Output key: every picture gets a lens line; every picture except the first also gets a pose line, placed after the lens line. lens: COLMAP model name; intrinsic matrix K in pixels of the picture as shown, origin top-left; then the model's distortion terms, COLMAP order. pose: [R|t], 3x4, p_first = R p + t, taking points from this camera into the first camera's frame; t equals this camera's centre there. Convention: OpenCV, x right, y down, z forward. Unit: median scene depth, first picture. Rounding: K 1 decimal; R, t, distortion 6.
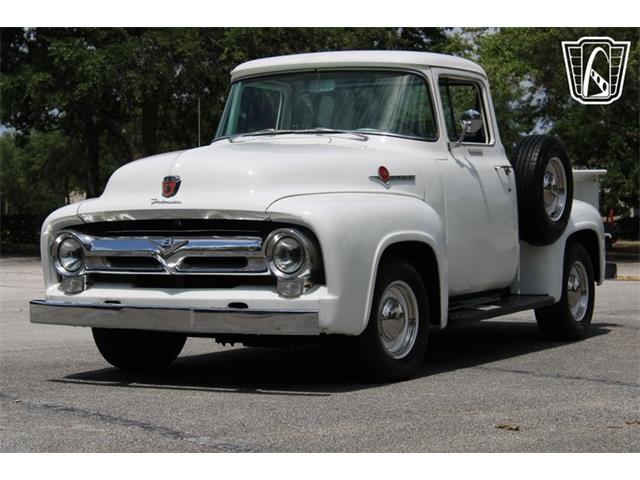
lens RADIAL K [[1546.5, 0, 320.0], [0, 1546.5, 240.0], [0, 0, 1]] dist [0.063420, 0.453247]
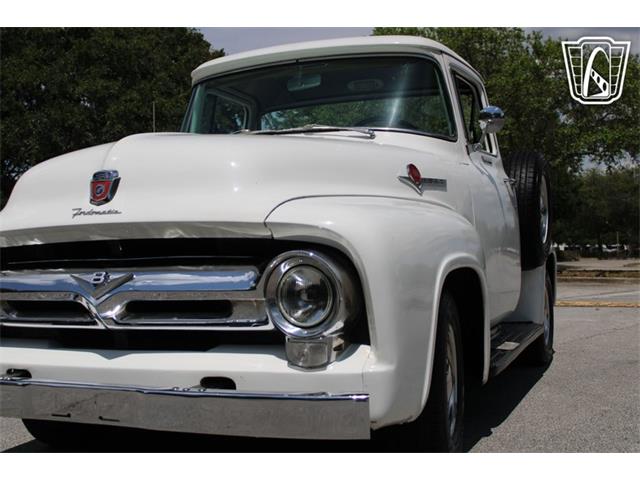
lens RADIAL K [[827.0, 0, 320.1], [0, 827.0, 239.9], [0, 0, 1]] dist [-0.023500, -0.032854]
pose [[0.993943, -0.016904, 0.108591, -0.044794], [0.020447, 0.999292, -0.031597, -0.001371], [-0.107980, 0.033626, 0.993584, 0.638505]]
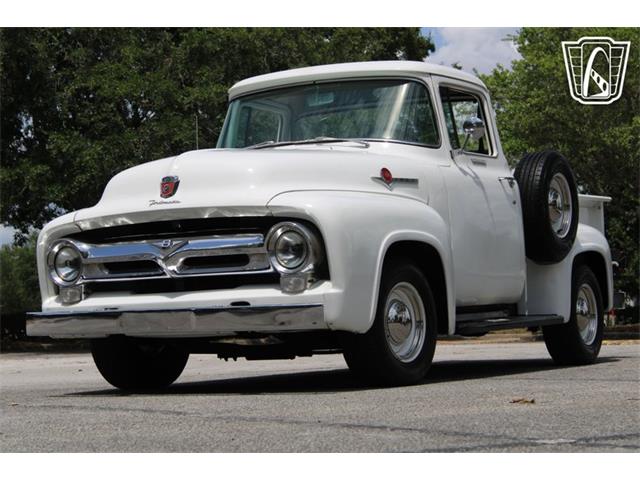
lens RADIAL K [[1546.5, 0, 320.0], [0, 1546.5, 240.0], [0, 0, 1]] dist [0.063420, 0.453247]
pose [[0.999746, -0.022500, 0.001075, -0.002798], [0.022520, 0.997286, -0.070098, 0.067042], [0.000505, 0.070105, 0.997540, 0.025687]]
